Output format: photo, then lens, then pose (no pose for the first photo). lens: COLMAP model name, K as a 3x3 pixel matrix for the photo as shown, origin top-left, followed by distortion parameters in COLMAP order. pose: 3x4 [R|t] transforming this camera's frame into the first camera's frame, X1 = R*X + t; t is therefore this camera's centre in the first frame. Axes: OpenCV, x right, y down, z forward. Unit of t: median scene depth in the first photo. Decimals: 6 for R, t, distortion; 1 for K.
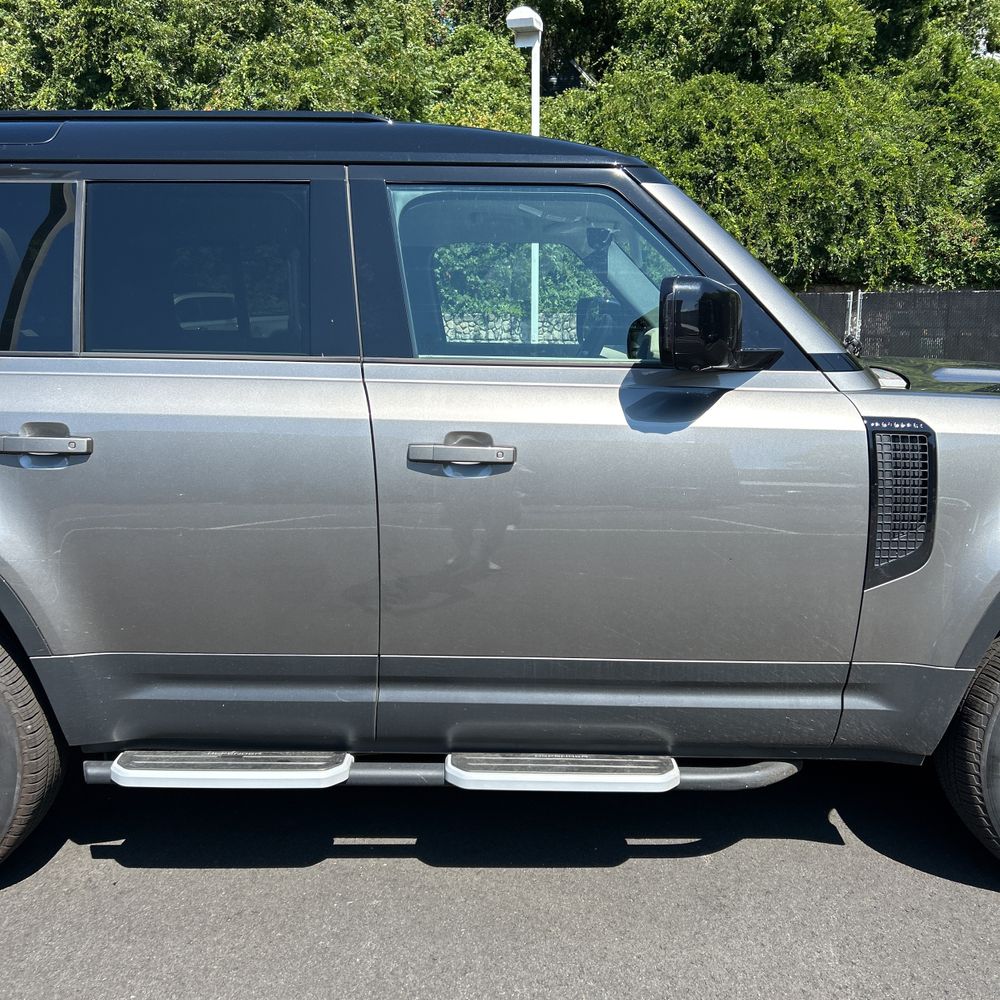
lens RADIAL K [[1036.0, 0, 502.1], [0, 1036.0, 514.5], [0, 0, 1]] dist [0.040178, -0.008799]
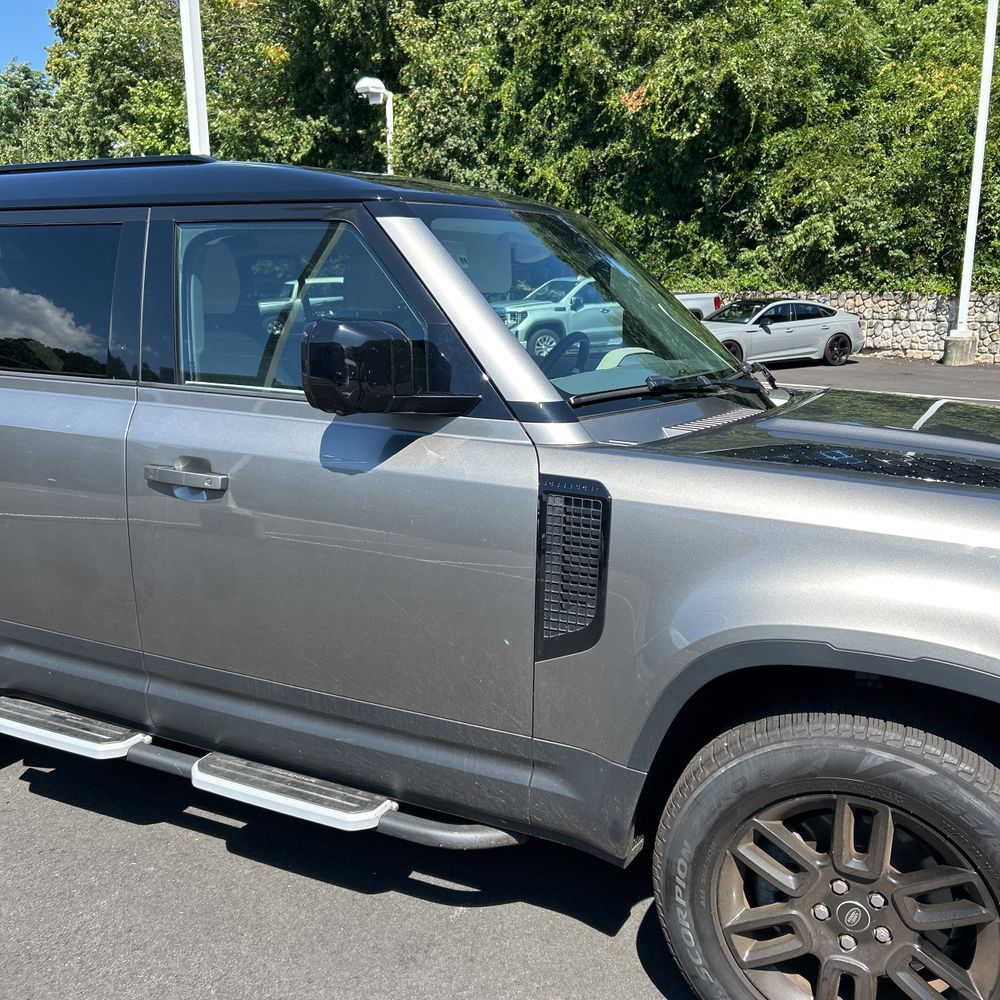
lens RADIAL K [[1039.2, 0, 500.0], [0, 1039.2, 500.0], [0, 0, 1]] dist [0.044721, -0.024198]
pose [[0.898852, 0.094958, -0.427841, 0.071322], [-0.089289, 0.995447, 0.033348, -0.009913], [0.429060, 0.008226, 0.903238, 0.016248]]
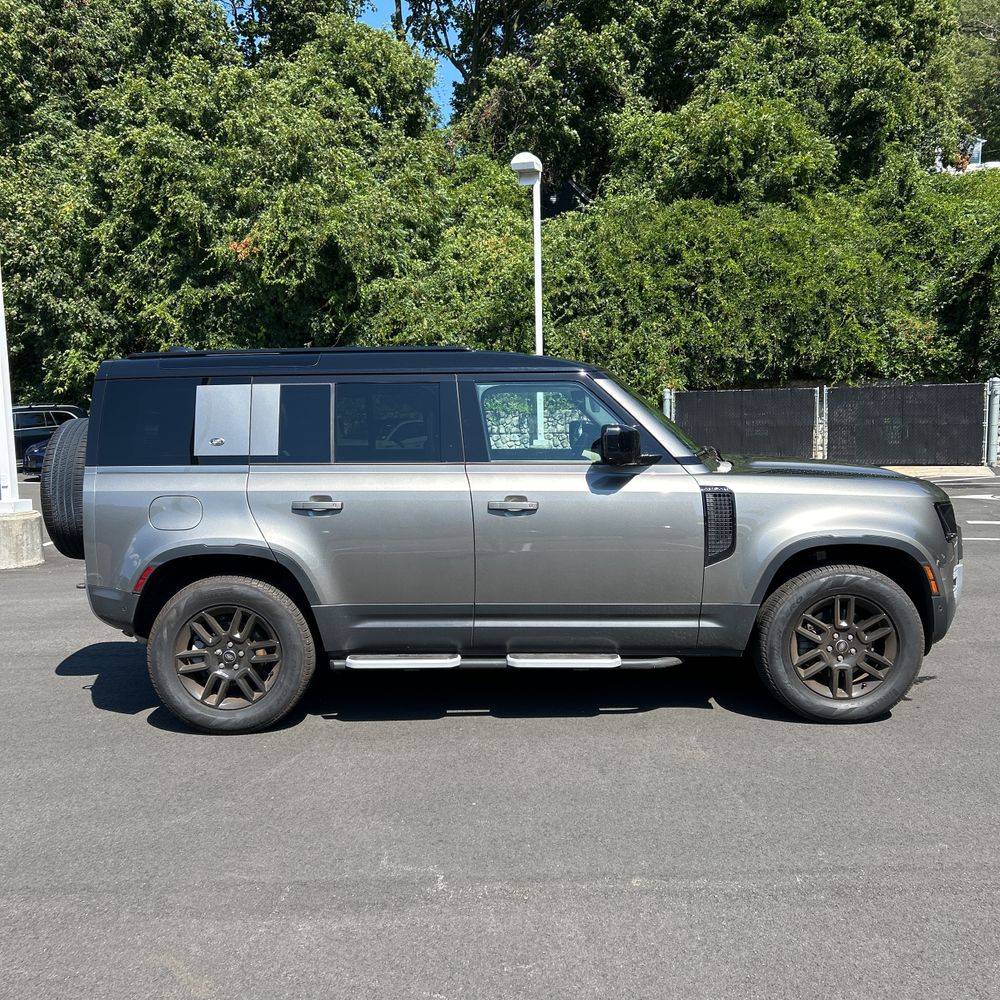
lens RADIAL K [[1039.2, 0, 500.0], [0, 1039.2, 500.0], [0, 0, 1]] dist [0.044721, -0.024198]
pose [[0.999793, -0.018585, -0.008289, -0.004778], [0.017677, 0.994966, -0.098638, 0.013983], [0.010081, 0.098471, 0.995089, -0.113507]]
